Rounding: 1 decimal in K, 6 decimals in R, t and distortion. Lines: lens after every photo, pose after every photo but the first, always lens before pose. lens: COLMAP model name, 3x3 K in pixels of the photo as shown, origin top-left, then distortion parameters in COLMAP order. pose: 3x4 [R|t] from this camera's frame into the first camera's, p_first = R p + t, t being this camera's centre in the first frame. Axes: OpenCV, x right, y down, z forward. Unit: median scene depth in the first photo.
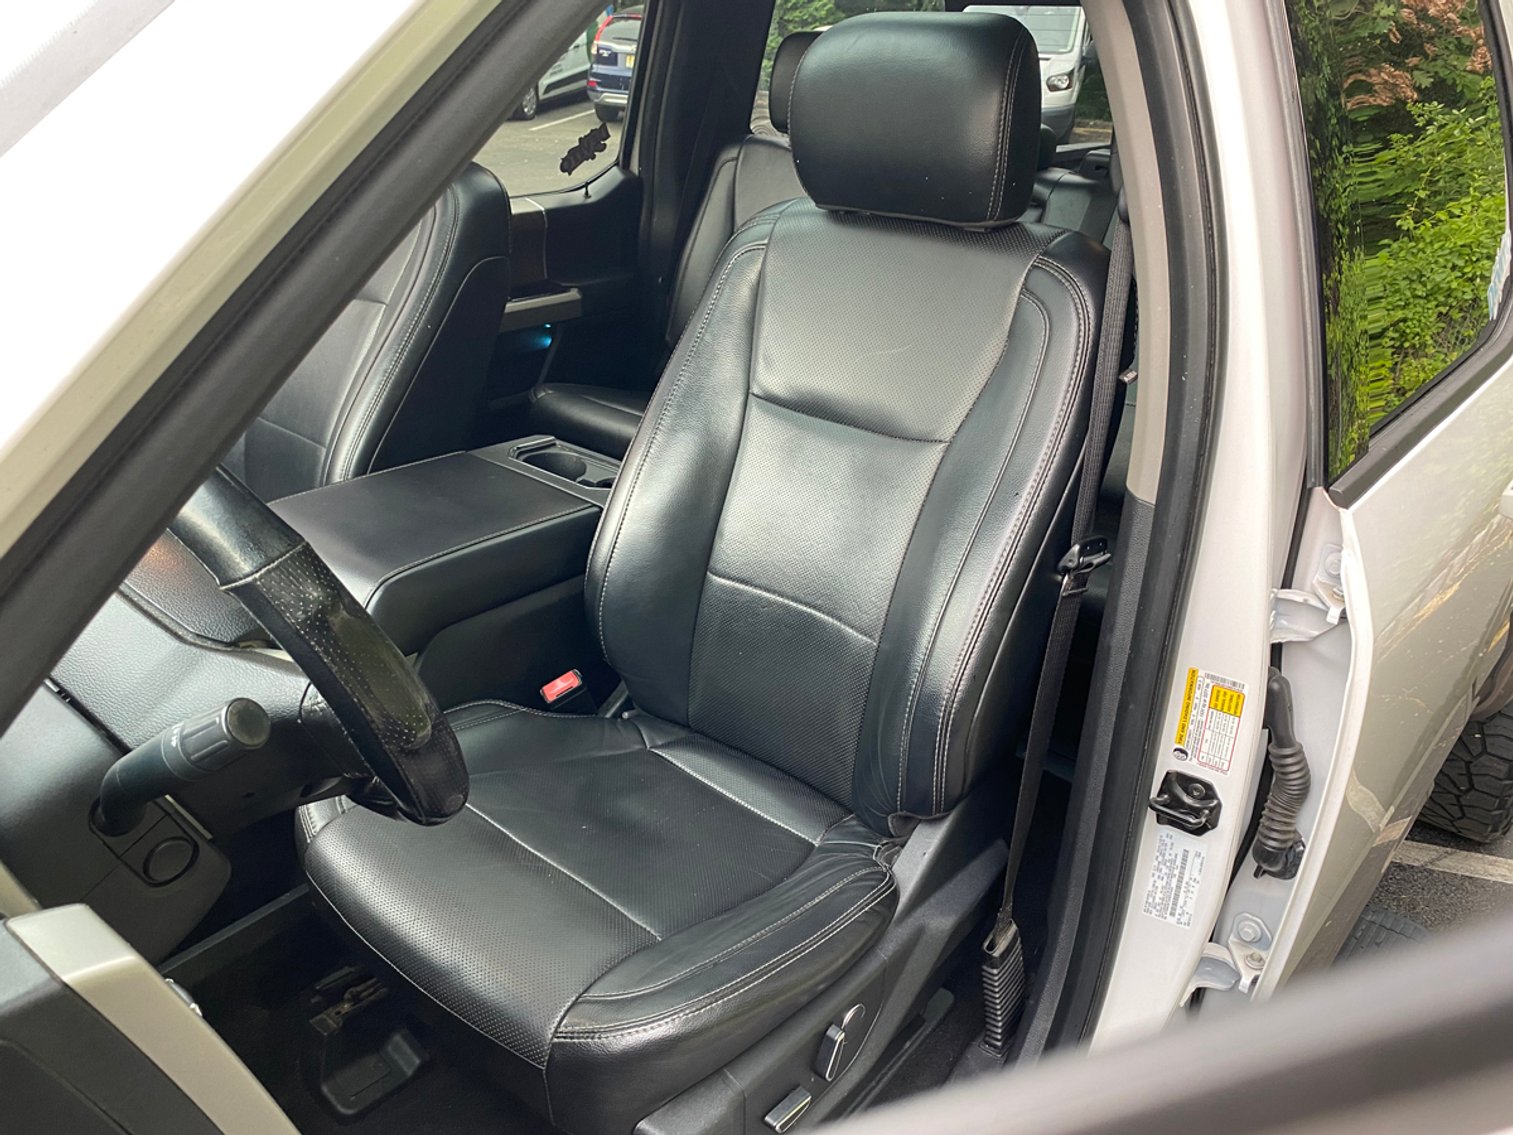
lens RADIAL K [[1160.3, 0, 753.3], [0, 1160.3, 567.4], [0, 0, 1]] dist [0.019372, -0.019763]
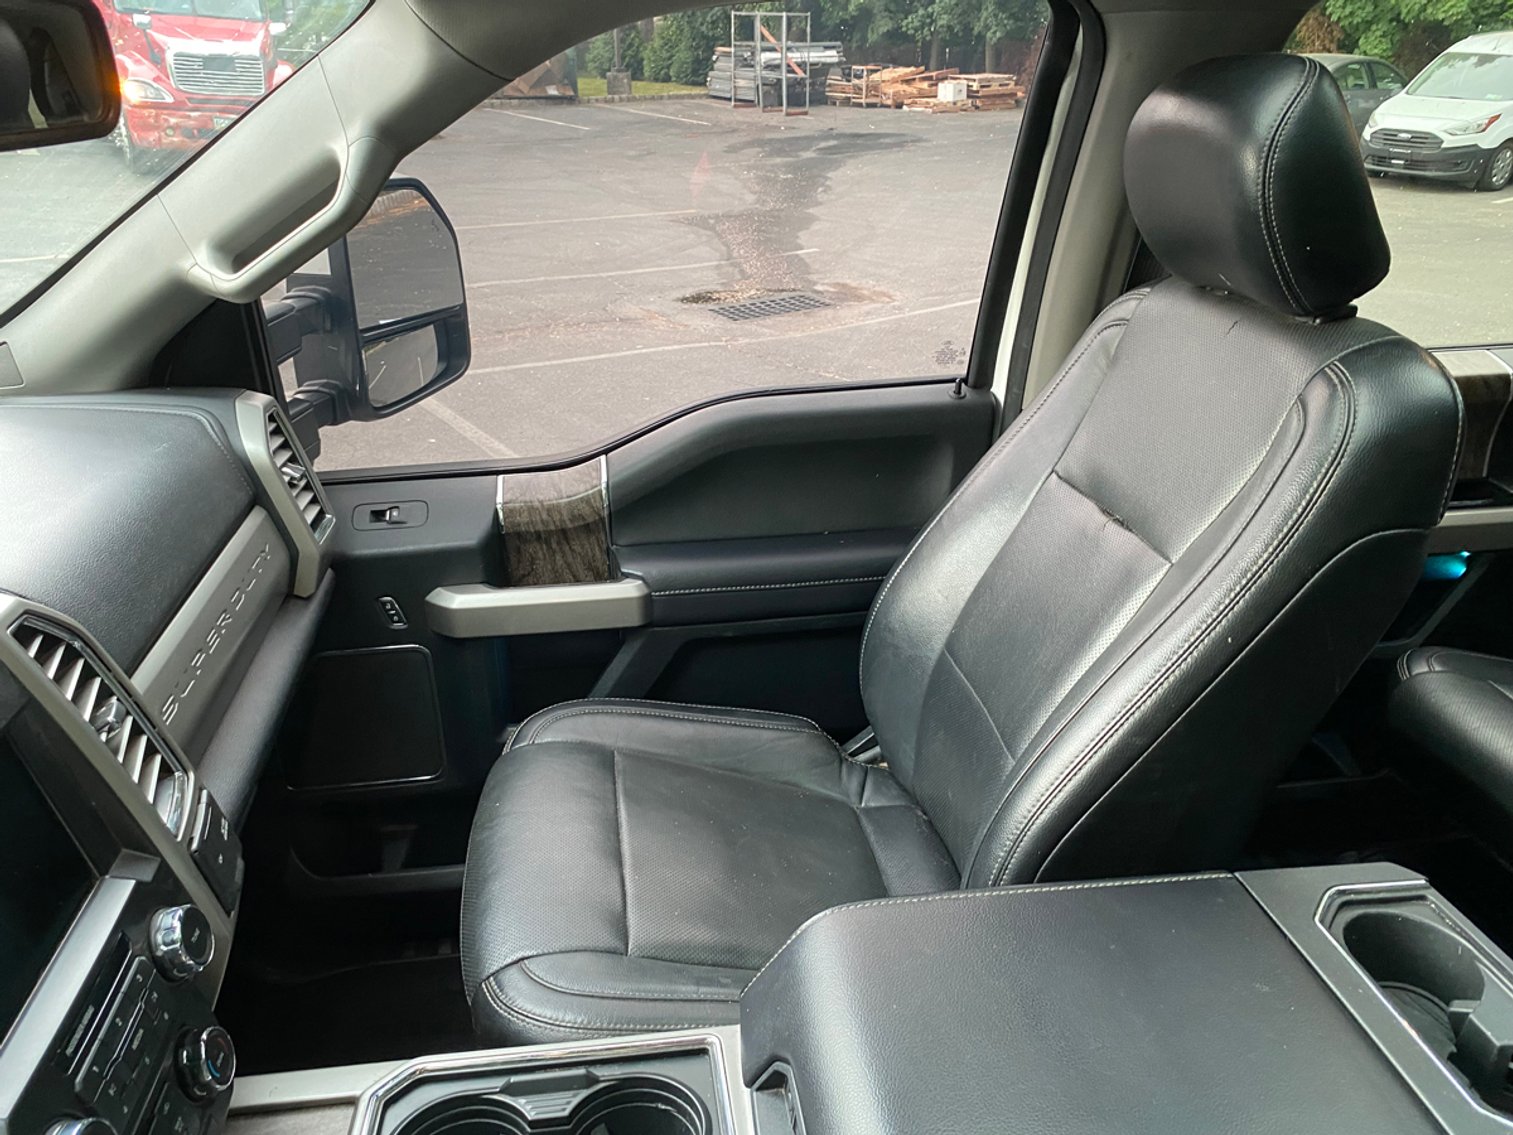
lens RADIAL K [[1160.3, 0, 757.2], [0, 1160.3, 578.0], [0, 0, 1]] dist [0.019372, -0.019763]
pose [[0.754058, 0.227730, -0.616065, -0.073362], [-0.251862, 0.966522, 0.049001, -0.126901], [0.606599, 0.118214, 0.786170, 0.275638]]
